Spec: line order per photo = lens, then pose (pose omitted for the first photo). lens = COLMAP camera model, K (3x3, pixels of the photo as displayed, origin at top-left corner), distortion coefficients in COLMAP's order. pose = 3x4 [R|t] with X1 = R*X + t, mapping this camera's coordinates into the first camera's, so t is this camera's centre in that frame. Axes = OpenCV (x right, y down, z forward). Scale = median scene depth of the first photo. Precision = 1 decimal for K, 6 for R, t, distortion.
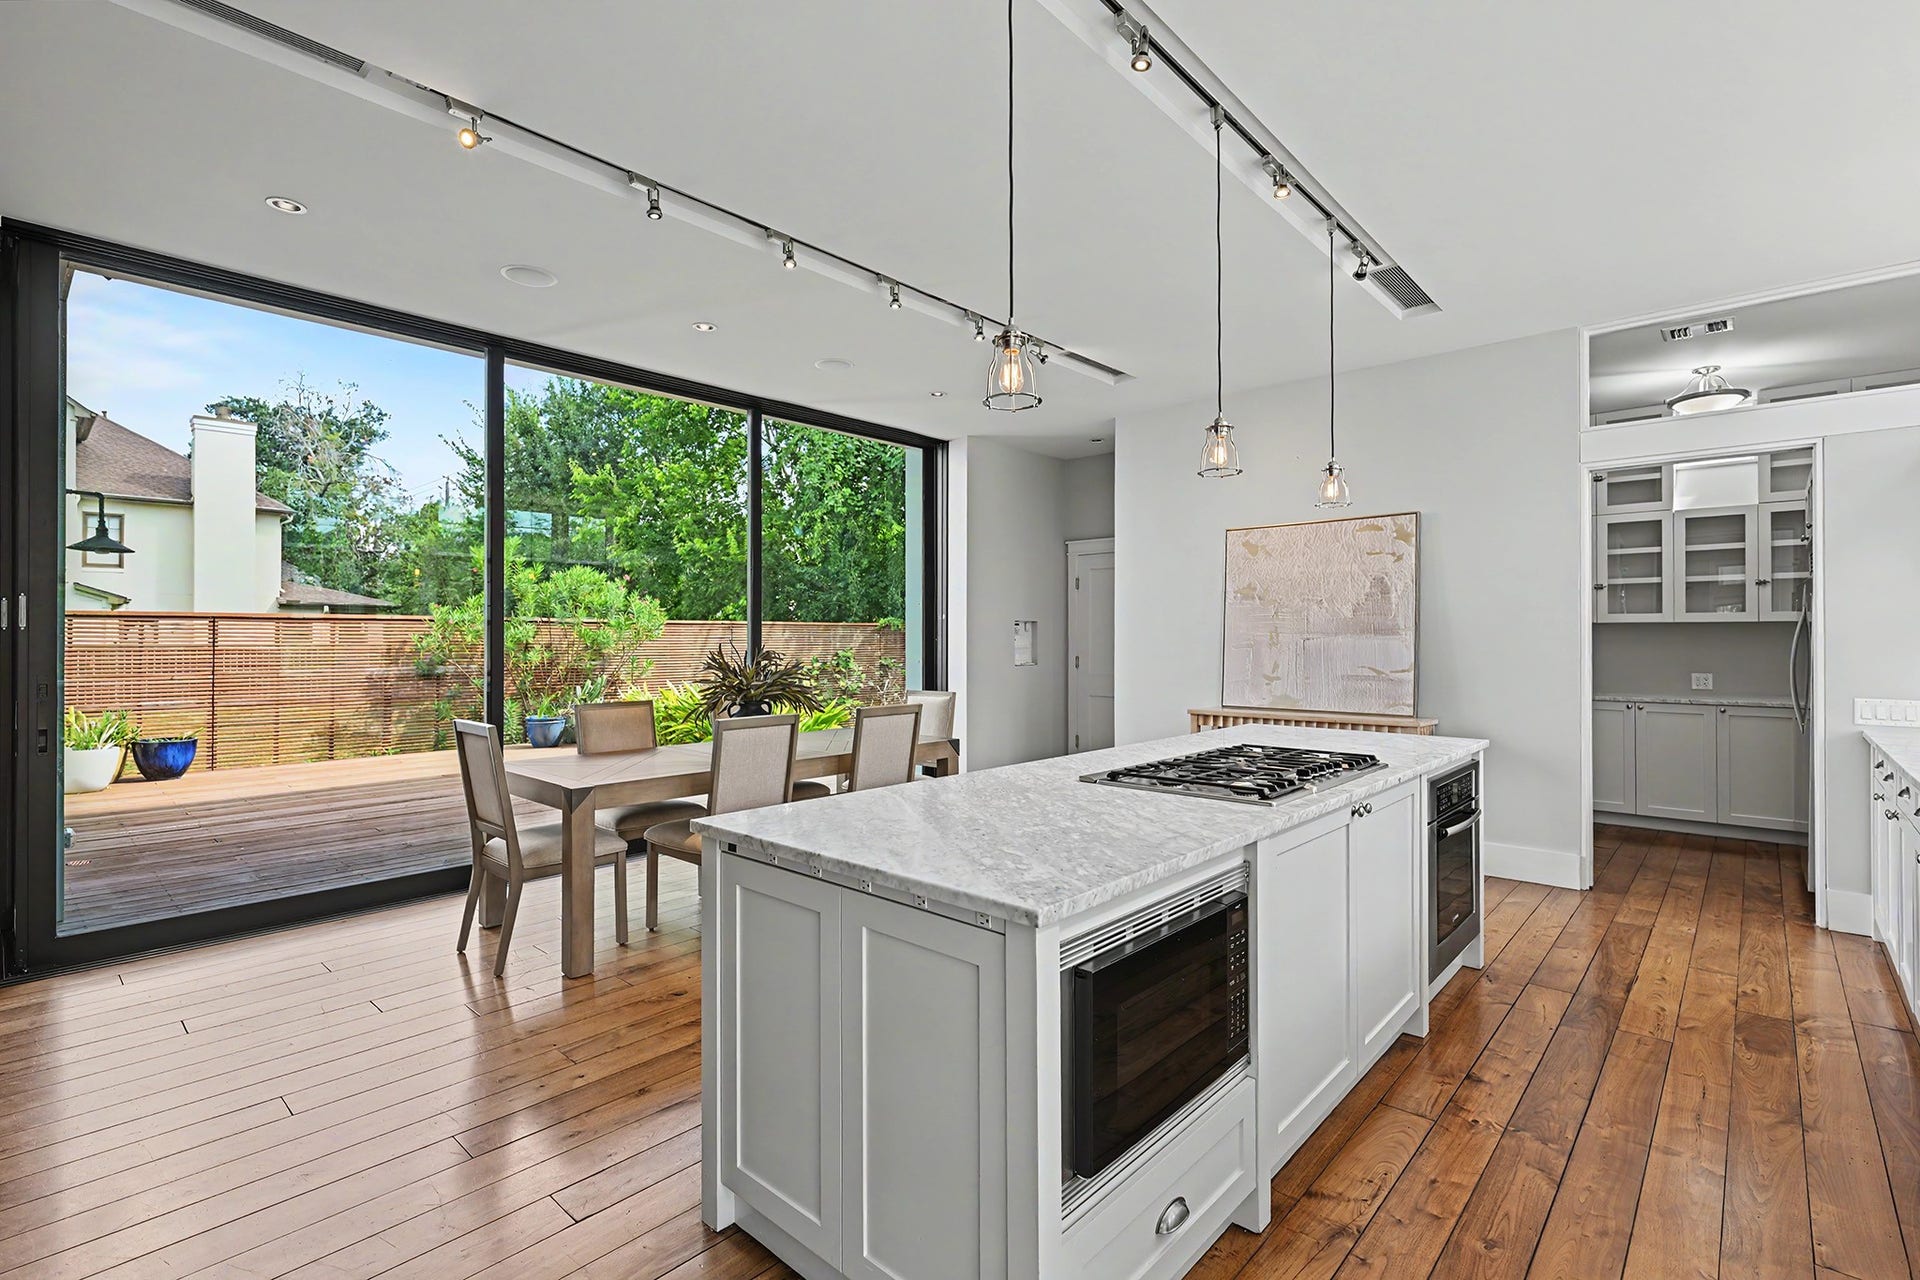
lens RADIAL K [[893.2, 0, 960.0], [0, 893.2, 640.0], [0, 0, 1]] dist [-0.000057, -0.000101]
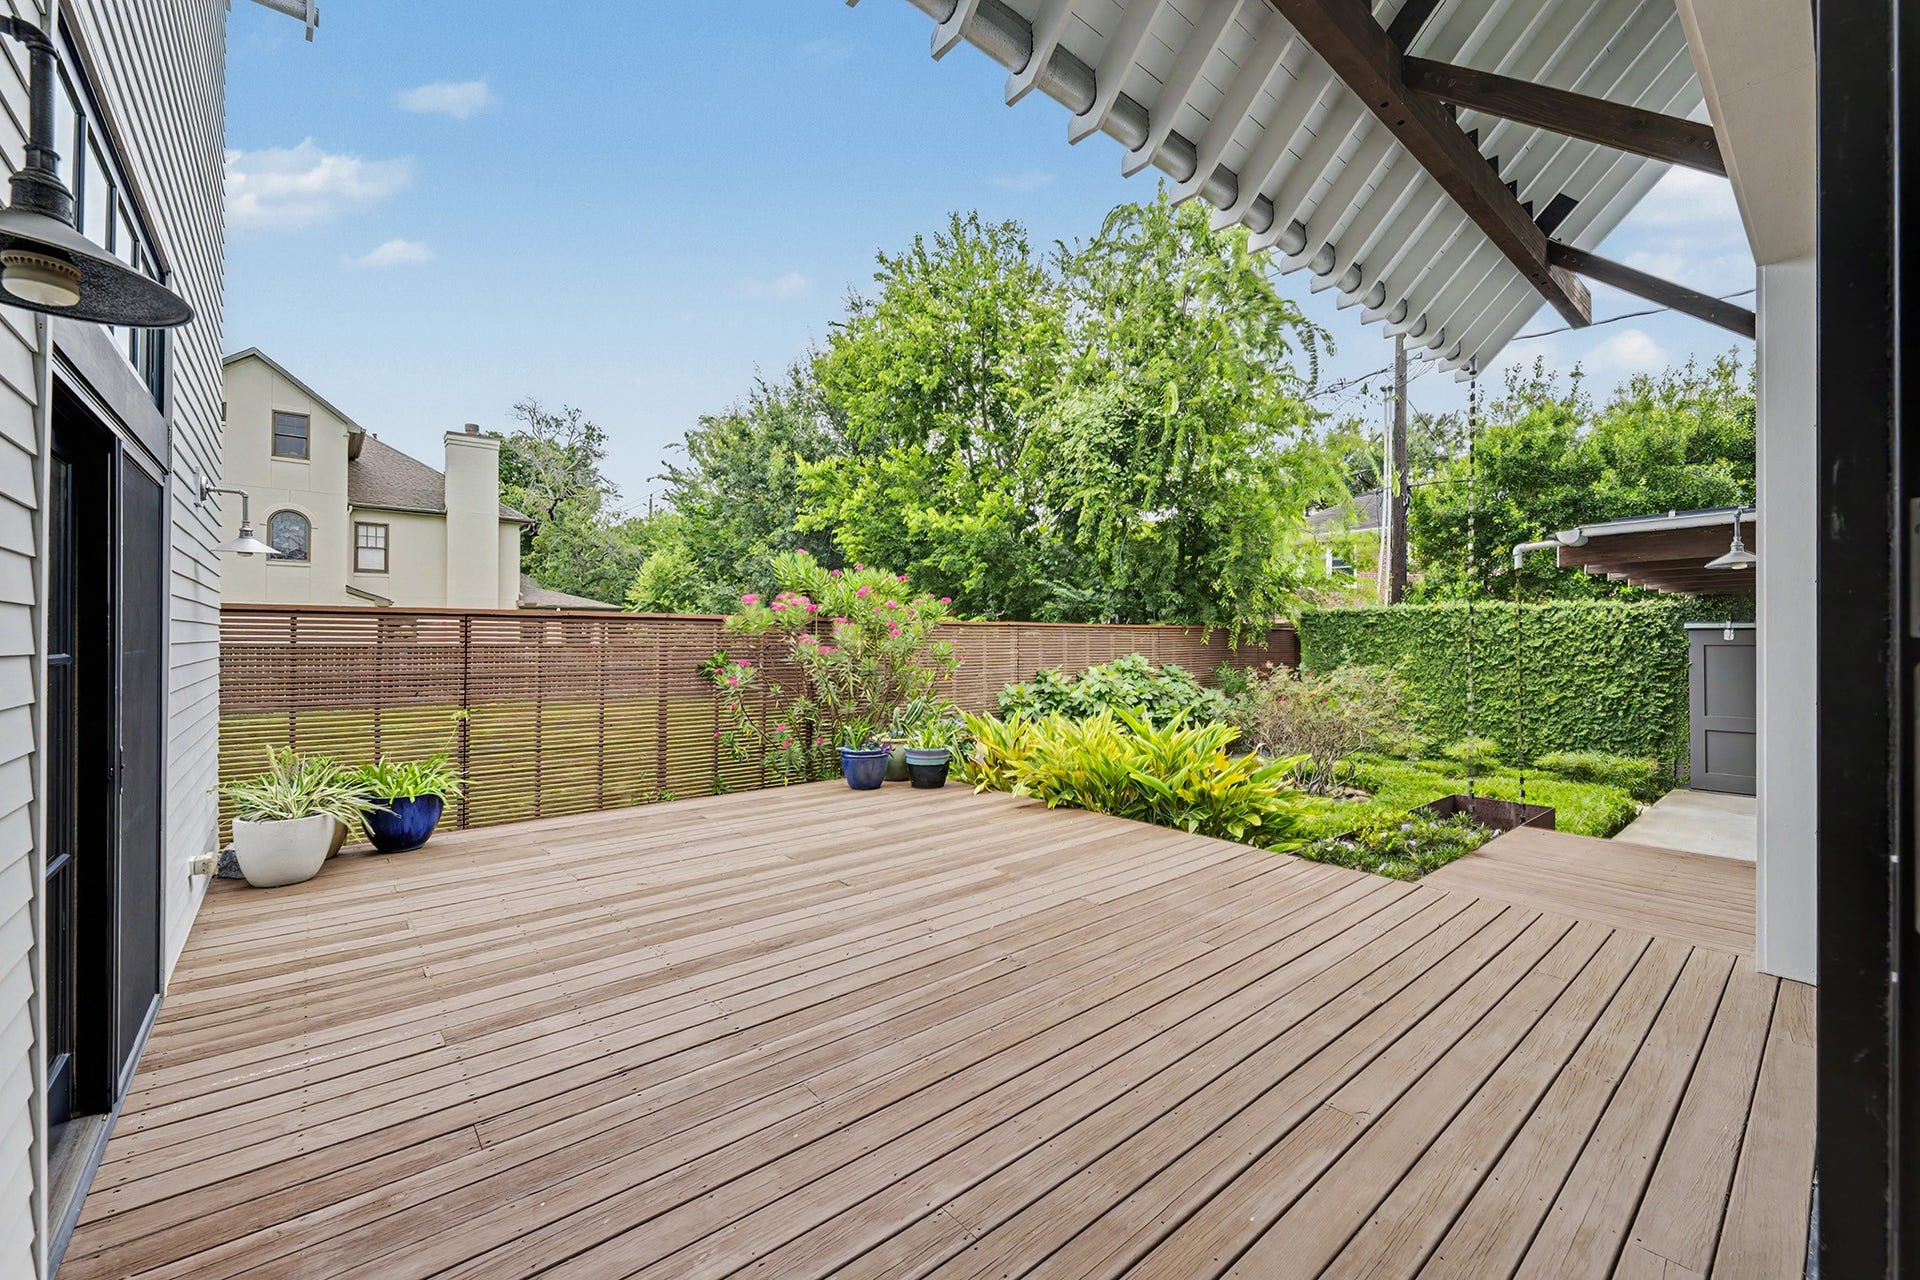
lens RADIAL K [[766.2, 0, 952.5], [0, 766.2, 634.9], [0, 0, 1]] dist [-0.001924, -0.000171]
pose [[0.992004, 0.000915, -0.126207, -0.129069], [-0.001379, 0.999993, -0.003591, -0.002130], [0.126202, 0.003736, 0.991997, 0.153103]]
